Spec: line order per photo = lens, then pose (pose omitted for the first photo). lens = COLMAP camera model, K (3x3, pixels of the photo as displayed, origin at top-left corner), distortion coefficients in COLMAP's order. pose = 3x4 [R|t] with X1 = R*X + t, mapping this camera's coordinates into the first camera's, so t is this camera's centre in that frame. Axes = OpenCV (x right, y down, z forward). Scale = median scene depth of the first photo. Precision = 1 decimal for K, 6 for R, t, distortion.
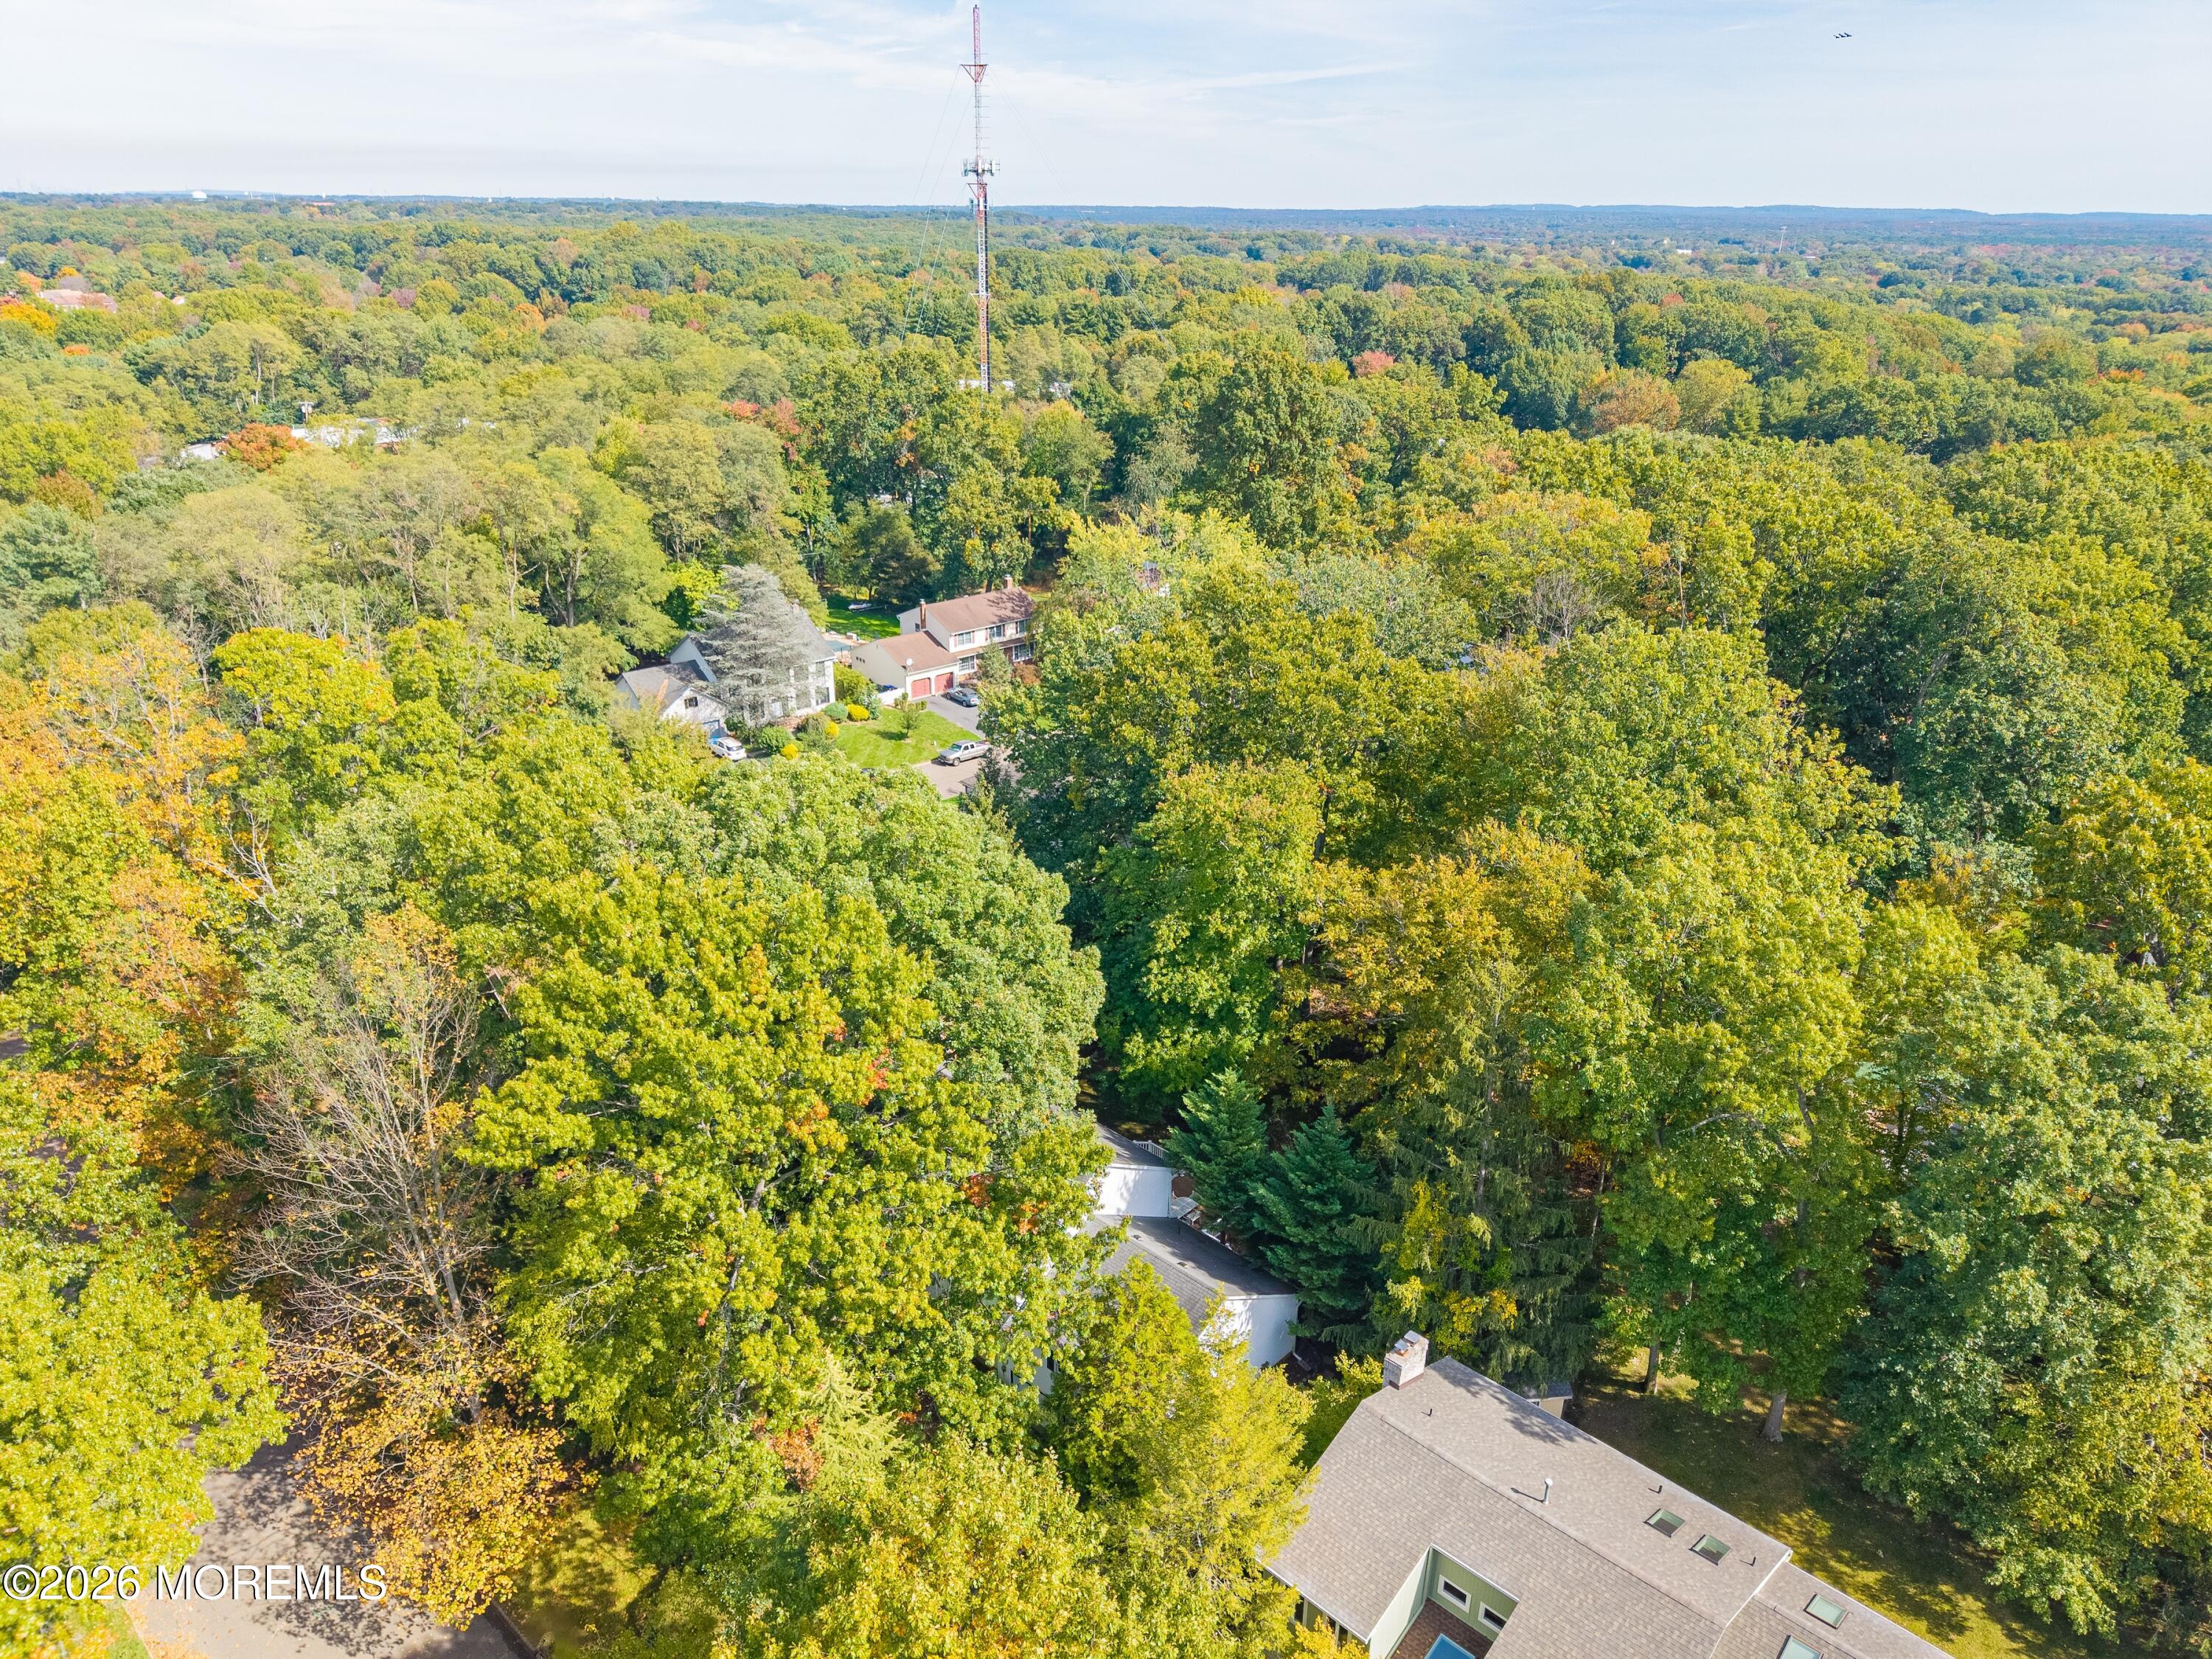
lens RADIAL K [[1454.6, 0, 1106.0], [0, 1454.6, 829.5], [0, 0, 1]] dist [0.070390, -0.099759]
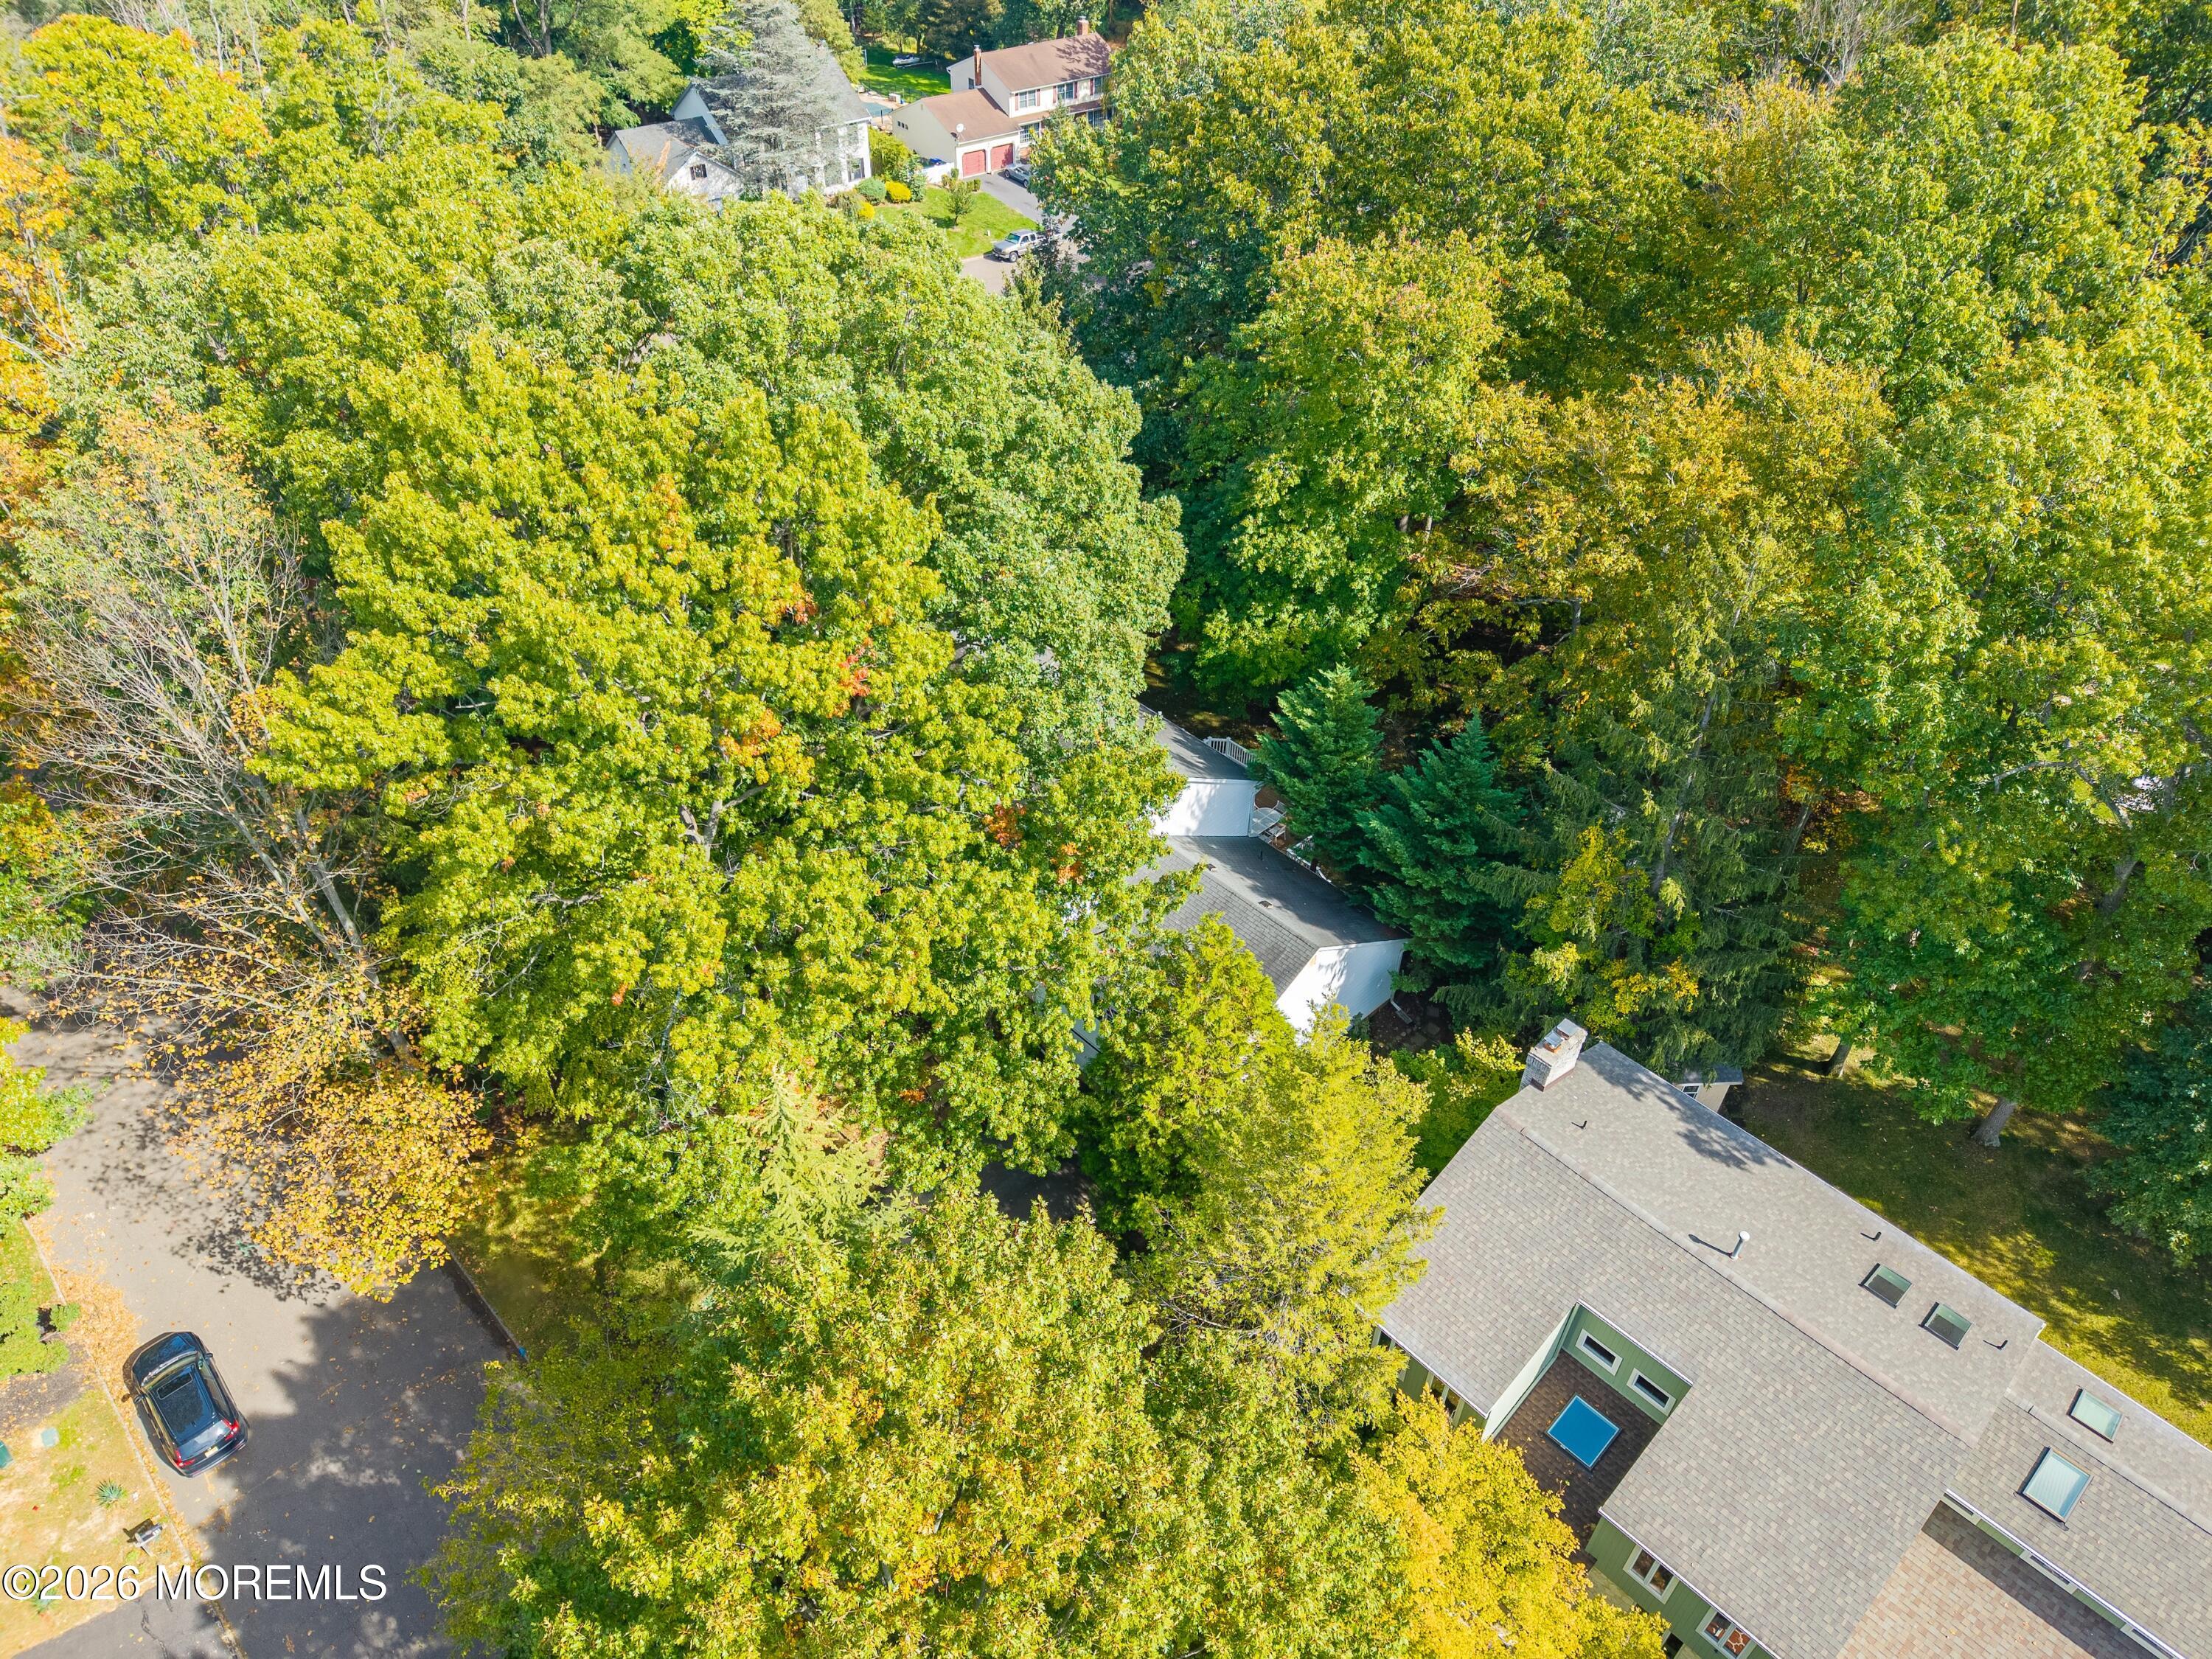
lens RADIAL K [[1454.6, 0, 1106.0], [0, 1454.6, 829.5], [0, 0, 1]] dist [0.070390, -0.099759]
pose [[0.998219, 0.043842, -0.040451, -0.005199], [-0.029441, 0.951856, 0.305130, 0.019449], [0.051881, -0.303395, 0.951451, 0.279873]]
